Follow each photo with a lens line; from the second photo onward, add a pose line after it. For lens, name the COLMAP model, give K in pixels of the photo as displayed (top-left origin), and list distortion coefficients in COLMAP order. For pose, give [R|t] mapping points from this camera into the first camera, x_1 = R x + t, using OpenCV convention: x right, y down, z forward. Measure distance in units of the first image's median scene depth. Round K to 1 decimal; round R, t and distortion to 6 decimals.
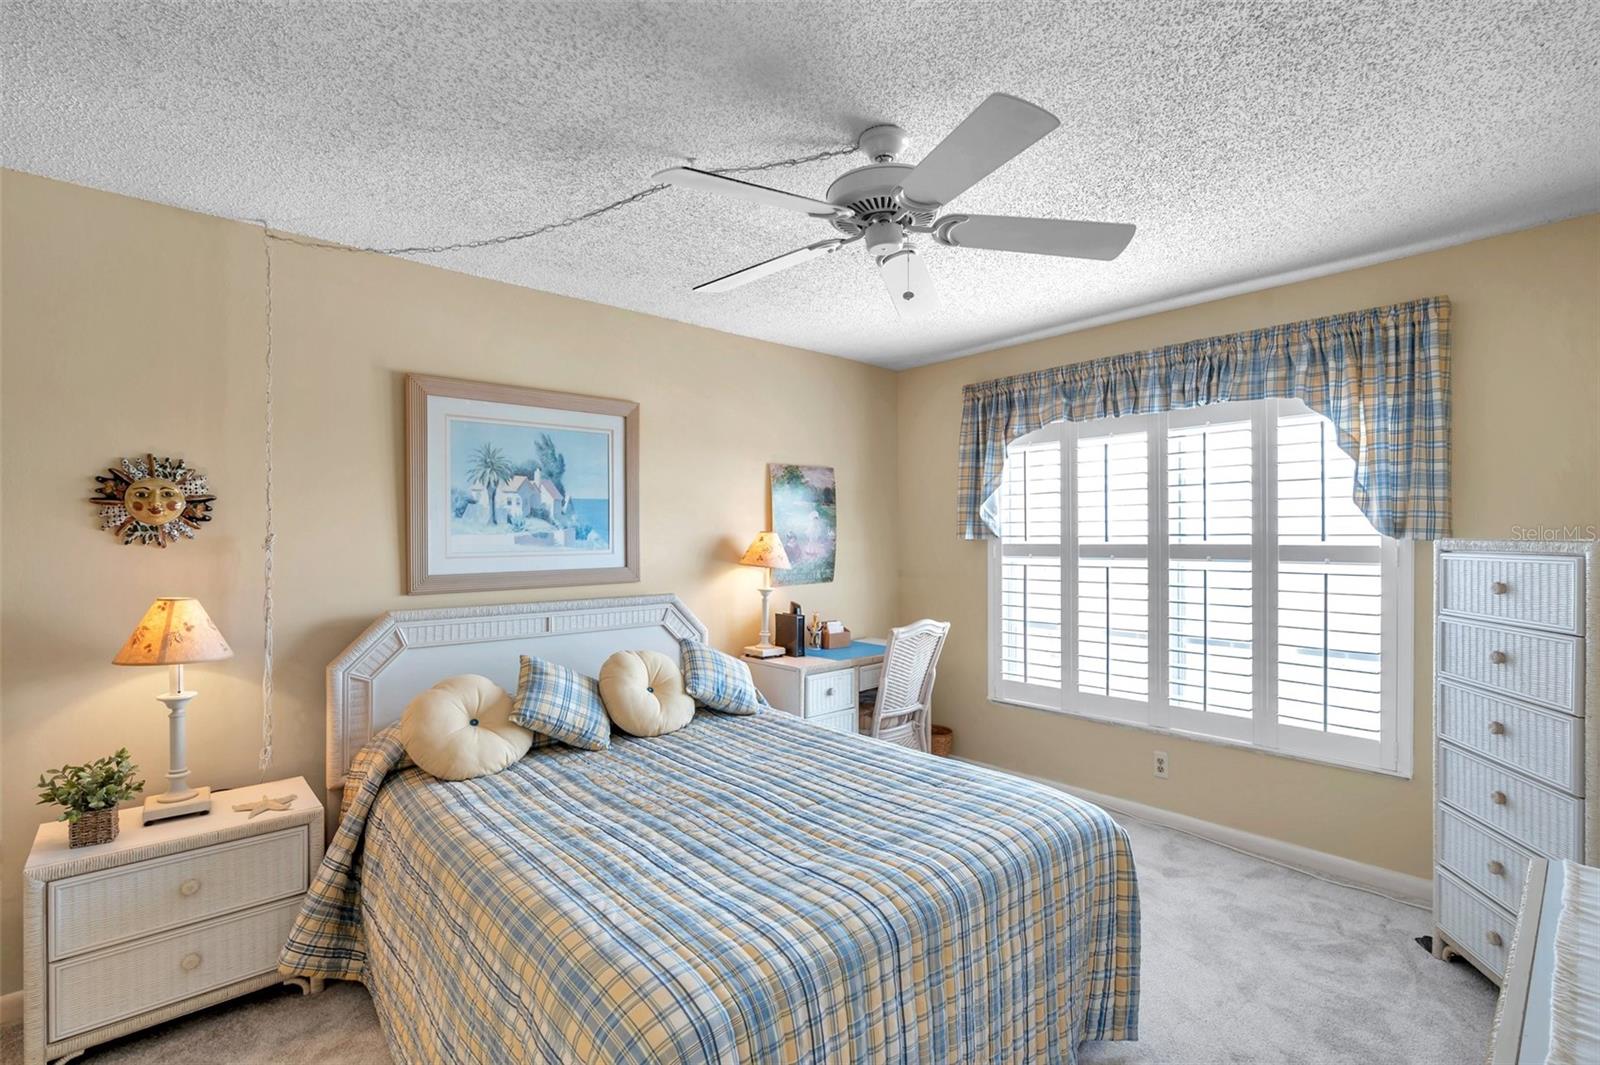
lens RADIAL K [[727.8, 0, 799.4], [0, 727.8, 534.9], [0, 0, 1]] dist [0.000899, -0.000177]
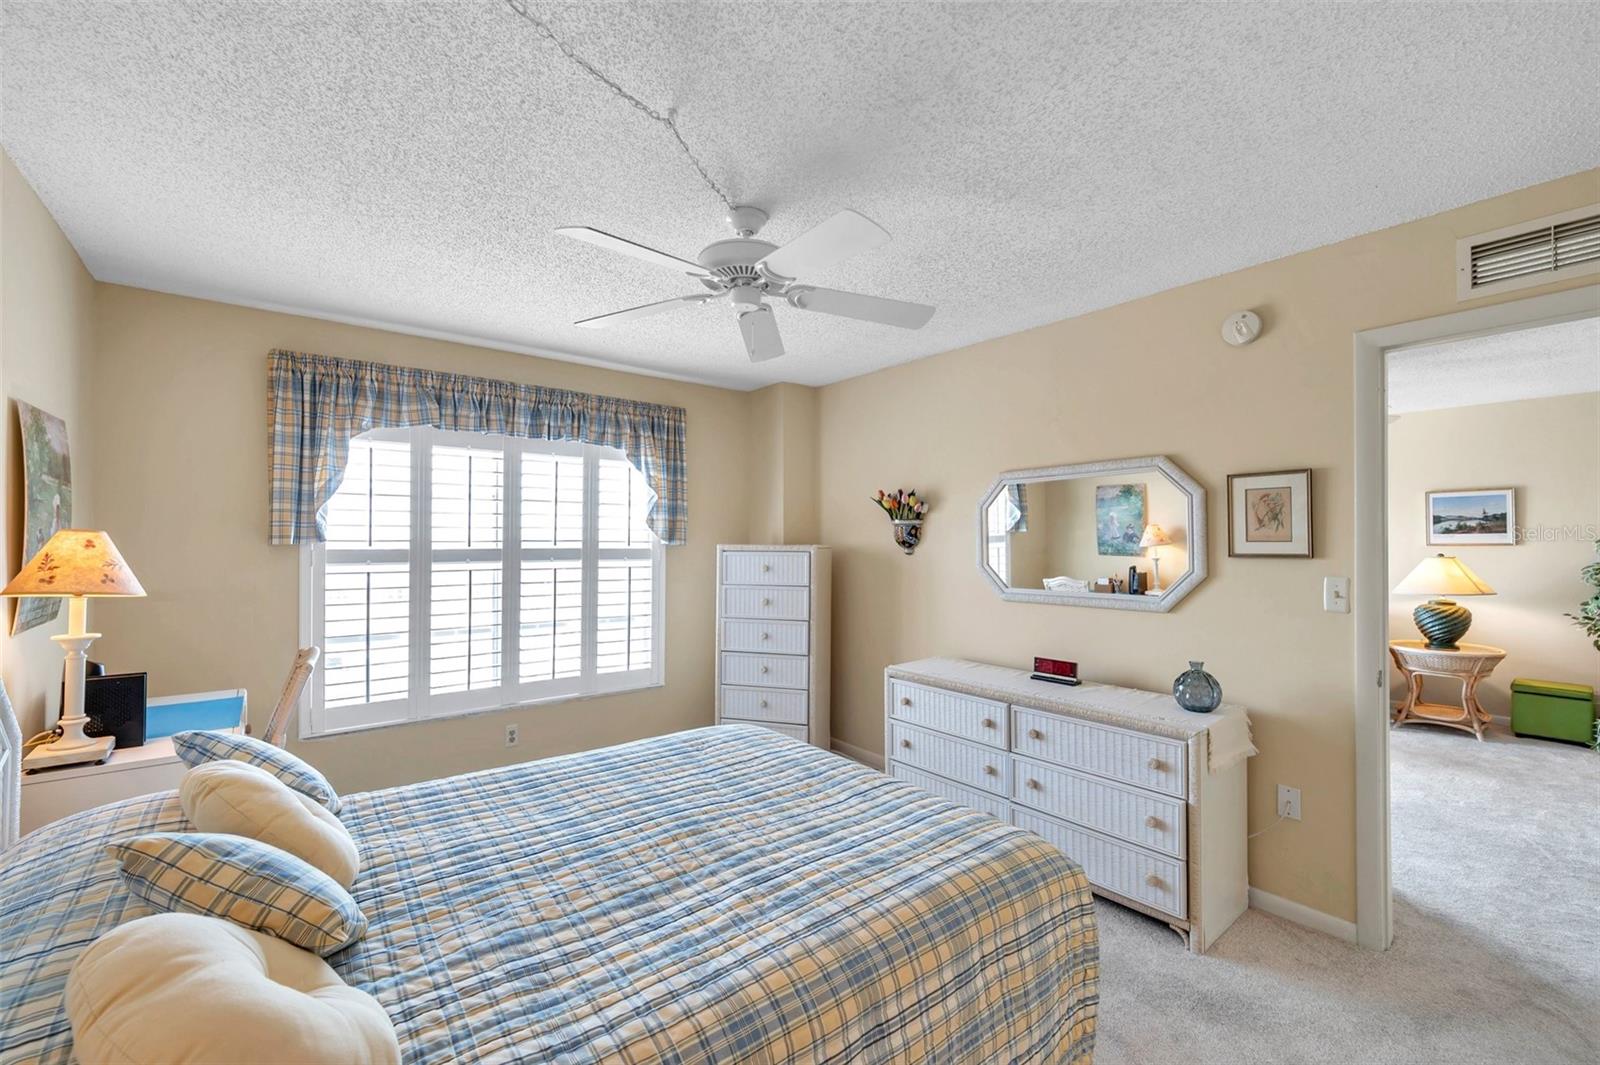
lens RADIAL K [[662.1, 0, 800.6], [0, 662.1, 533.3], [0, 0, 1]] dist [0.000988, 0.000141]
pose [[0.056447, 0.016567, 0.998268, -0.801771], [-0.007175, 0.999843, -0.016187, 0.002805], [-0.998380, -0.006249, 0.056557, 0.690329]]
